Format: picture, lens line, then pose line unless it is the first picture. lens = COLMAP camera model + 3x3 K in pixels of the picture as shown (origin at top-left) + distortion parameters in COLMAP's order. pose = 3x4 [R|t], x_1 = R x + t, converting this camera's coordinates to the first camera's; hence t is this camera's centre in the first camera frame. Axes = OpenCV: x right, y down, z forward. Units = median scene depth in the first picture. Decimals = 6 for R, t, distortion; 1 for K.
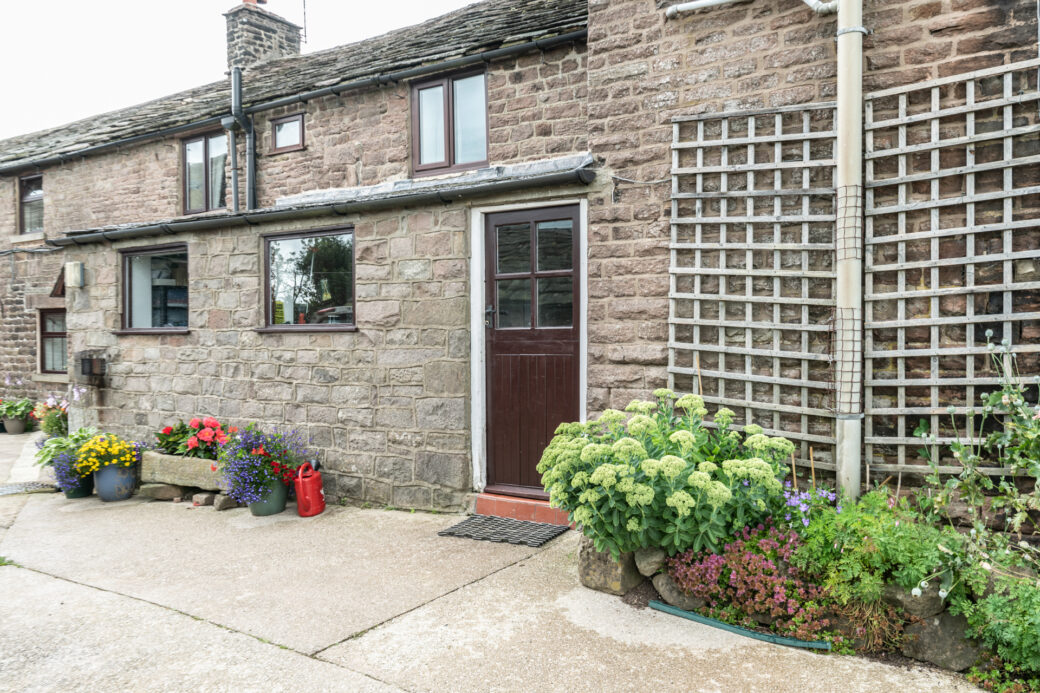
lens RADIAL K [[855.6, 0, 517.8], [0, 855.6, 344.5], [0, 0, 1]] dist [0.017554, 0.007700]
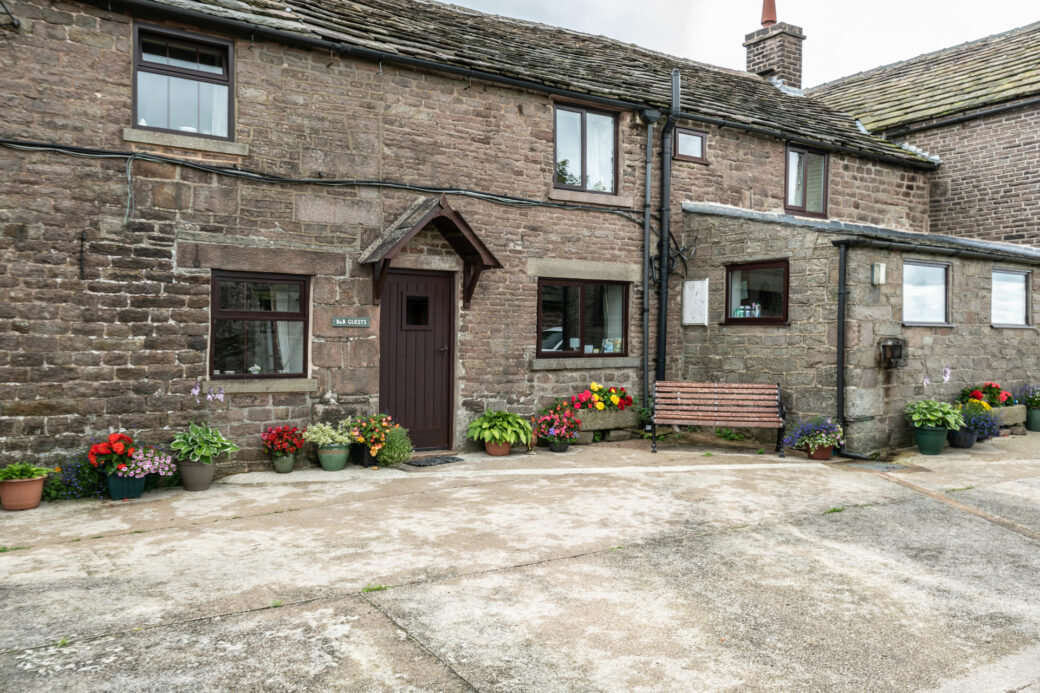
lens RADIAL K [[855.6, 0, 529.3], [0, 855.6, 342.4], [0, 0, 1]] dist [0.017554, 0.007700]
pose [[0.361212, 0.003509, 0.932477, -2.049173], [-0.000266, 0.999993, -0.003660, 0.019906], [-0.932484, 0.001074, 0.361211, 1.184374]]
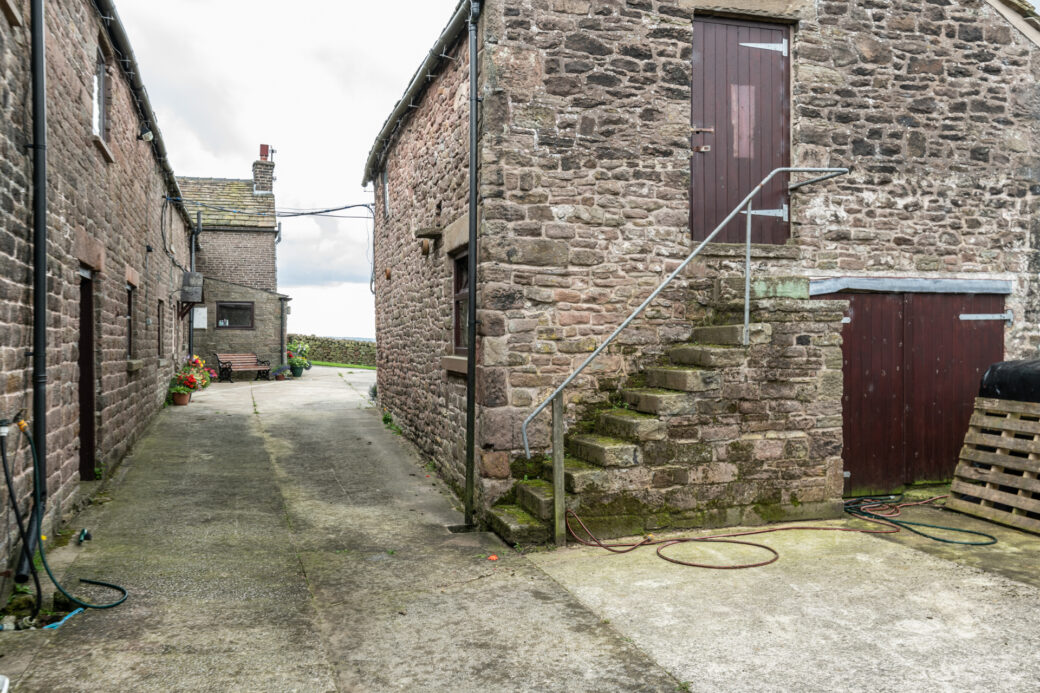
lens RADIAL K [[855.6, 0, 519.3], [0, 855.6, 343.5], [0, 0, 1]] dist [0.017554, 0.007700]
pose [[-0.804025, -0.001943, 0.594592, -3.683170], [0.008623, 0.999851, 0.014928, 0.000171], [-0.594533, 0.017130, -0.803889, 3.714360]]
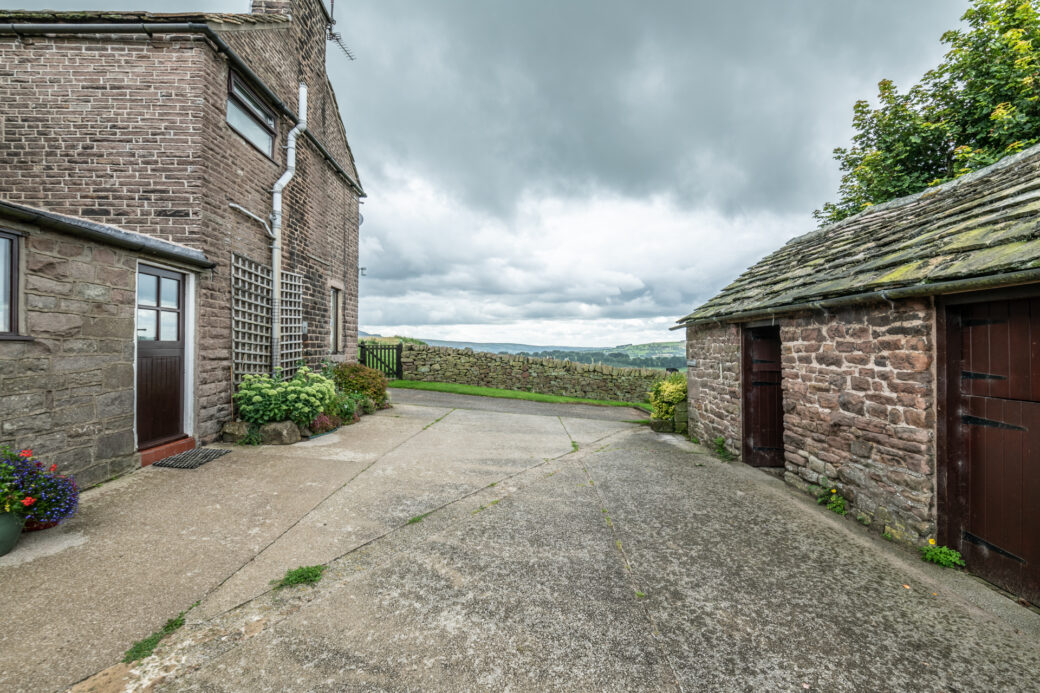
lens RADIAL K [[448.7, 0, 519.7], [0, 448.7, 342.9], [0, 0, 1]] dist [-0.002623, -0.000339]
pose [[-0.589284, 0.007532, 0.807891, -0.849117], [0.002159, 0.999968, -0.007748, -0.005958], [-0.807923, -0.002821, -0.589281, 0.744449]]
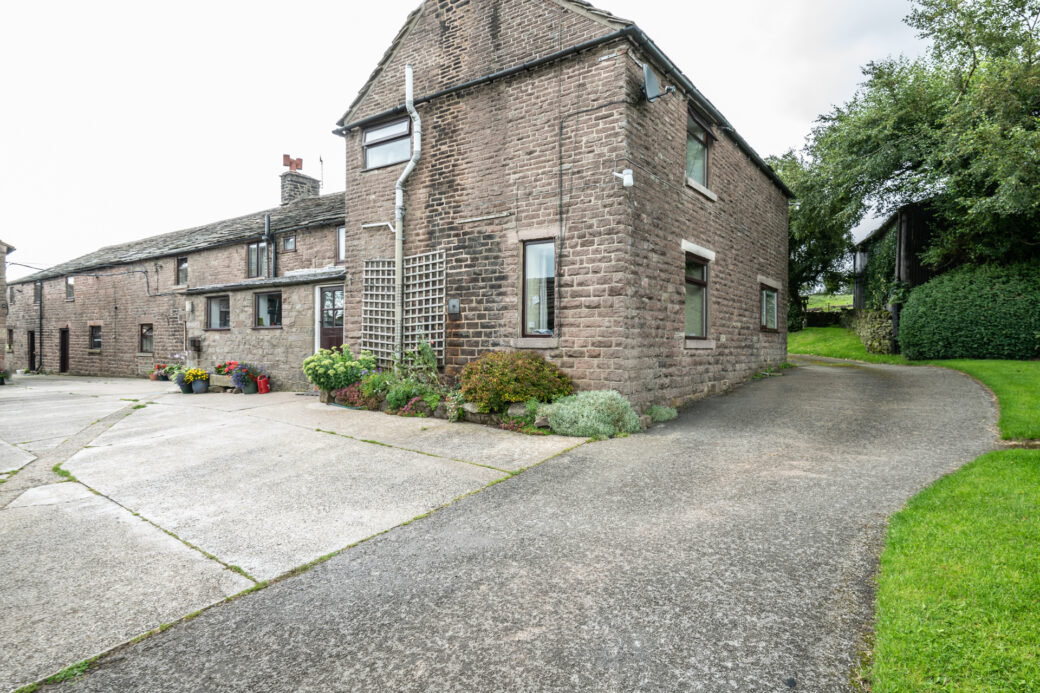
lens RADIAL K [[579.0, 0, 522.3], [0, 579.0, 344.3], [0, 0, 1]] dist [0.004473, -0.001362]
pose [[0.999906, 0.008091, -0.011099, 0.542065], [-0.008195, 0.999922, -0.009394, 0.041897], [0.011022, 0.009484, 0.999894, -0.771281]]
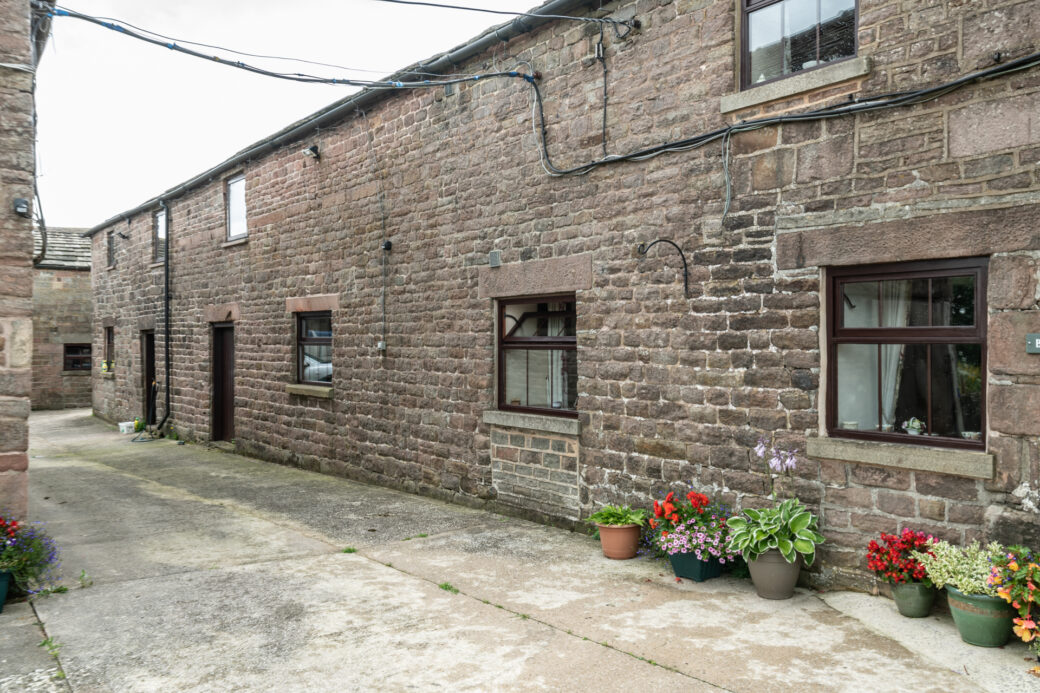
lens RADIAL K [[855.6, 0, 530.5], [0, 855.6, 343.5], [0, 0, 1]] dist [0.017554, 0.007700]
pose [[0.955155, 0.001117, -0.296103, -1.142948], [-0.002941, 0.999979, -0.005713, -0.010586], [0.296091, 0.006328, 0.955139, 1.202314]]
